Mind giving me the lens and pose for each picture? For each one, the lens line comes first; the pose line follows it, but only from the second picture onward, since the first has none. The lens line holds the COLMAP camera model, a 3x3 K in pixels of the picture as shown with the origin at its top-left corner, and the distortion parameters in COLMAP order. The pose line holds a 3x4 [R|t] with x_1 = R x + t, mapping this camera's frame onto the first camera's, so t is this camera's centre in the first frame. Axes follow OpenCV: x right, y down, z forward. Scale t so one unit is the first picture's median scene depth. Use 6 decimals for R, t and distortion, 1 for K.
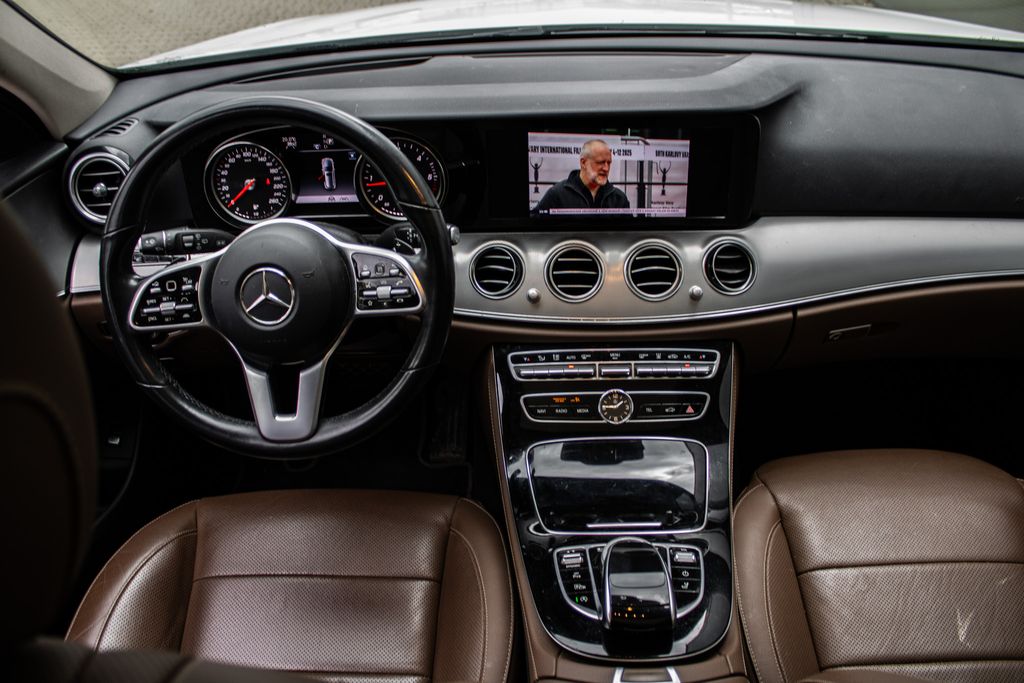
lens RADIAL K [[839.9, 0, 518.1], [0, 839.9, 338.0], [0, 0, 1]] dist [-0.157374, 0.112861]
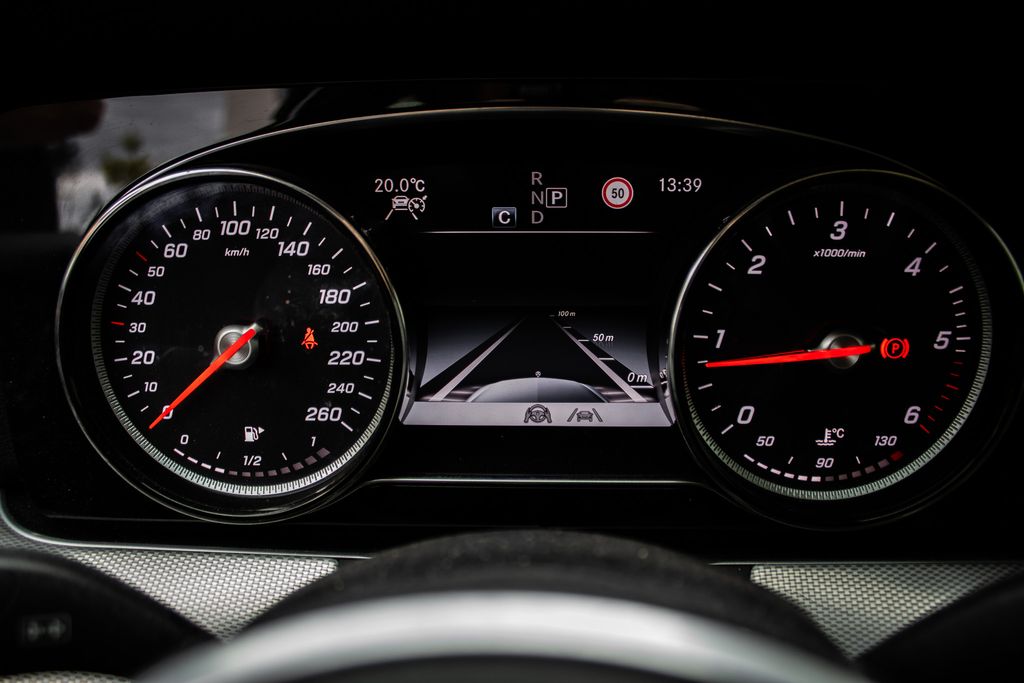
lens RADIAL K [[839.9, 0, 513.8], [0, 839.9, 346.9], [0, 0, 1]] dist [-0.157374, 0.112861]
pose [[0.999760, 0.020656, -0.007326, -0.241088], [-0.021820, 0.969448, -0.244325, -0.127063], [0.002056, 0.244426, 0.969666, 0.761025]]
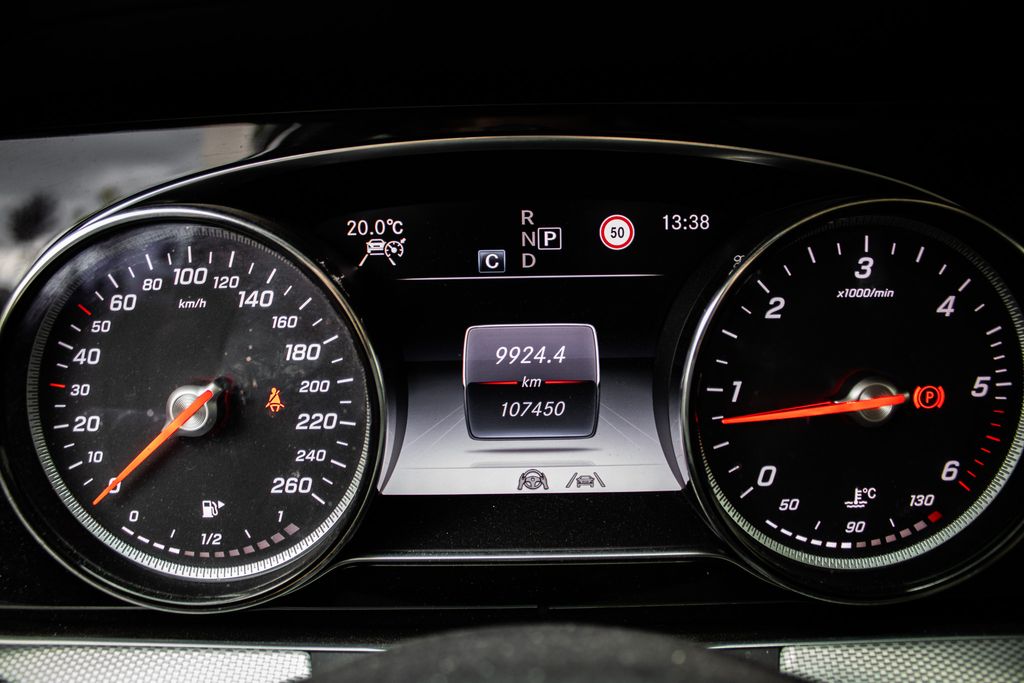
lens RADIAL K [[839.9, 0, 511.3], [0, 839.9, 347.7], [0, 0, 1]] dist [-0.157374, 0.112861]
pose [[0.999877, 0.002436, 0.015482, -0.245110], [0.002450, 0.951413, -0.307908, -0.134800], [-0.015479, 0.307908, 0.951290, 0.789172]]
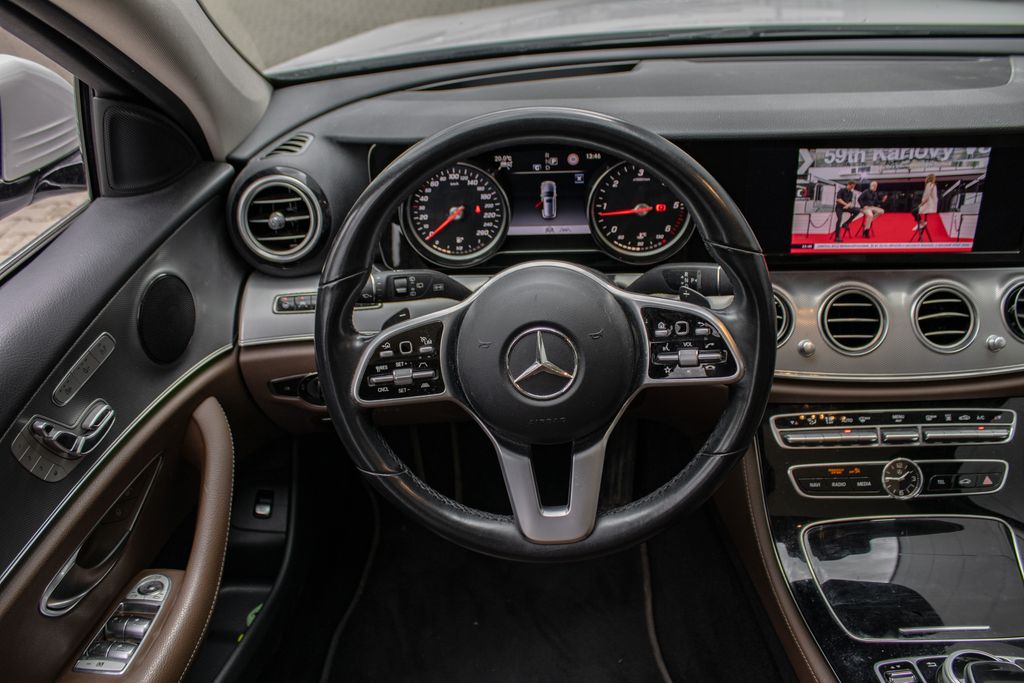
lens RADIAL K [[839.9, 0, 520.1], [0, 839.9, 343.5], [0, 0, 1]] dist [-0.157374, 0.112861]
pose [[0.999630, -0.006128, -0.026488, -0.243082], [0.006067, 0.999979, -0.002363, -0.054034], [0.026501, 0.002201, 0.999646, 0.166160]]
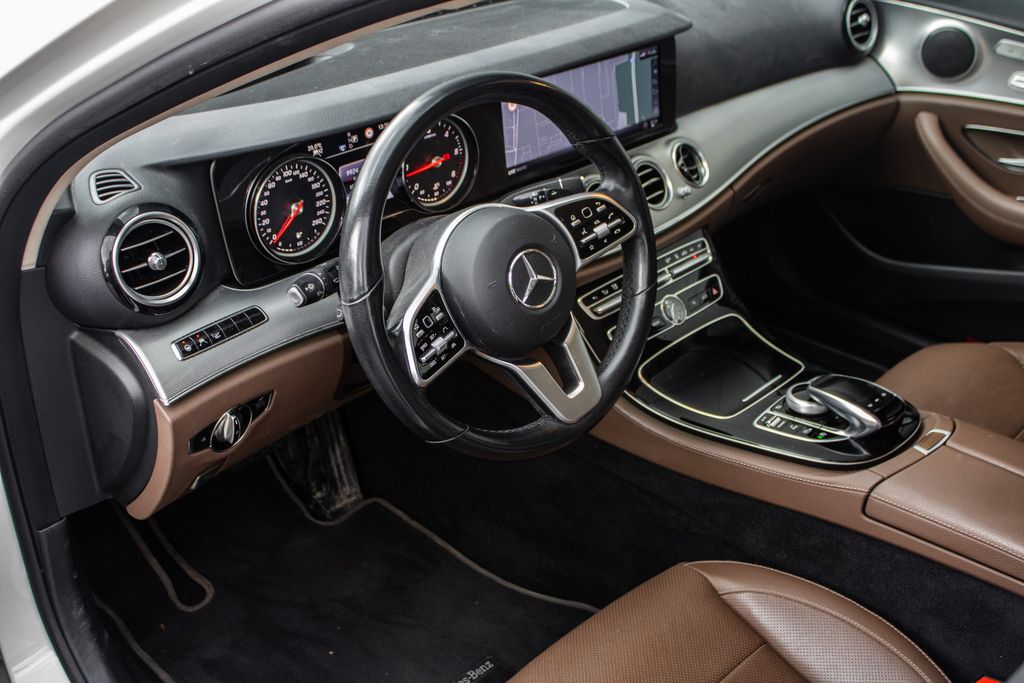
lens RADIAL K [[1070.3, 0, 510.3], [0, 1070.3, 346.1], [0, 0, 1]] dist [-0.109016, 0.000000]
pose [[0.709330, -0.342797, 0.615907, -0.891669], [0.357183, 0.928092, 0.105189, -0.094556], [-0.607677, 0.145378, 0.780765, 0.051560]]
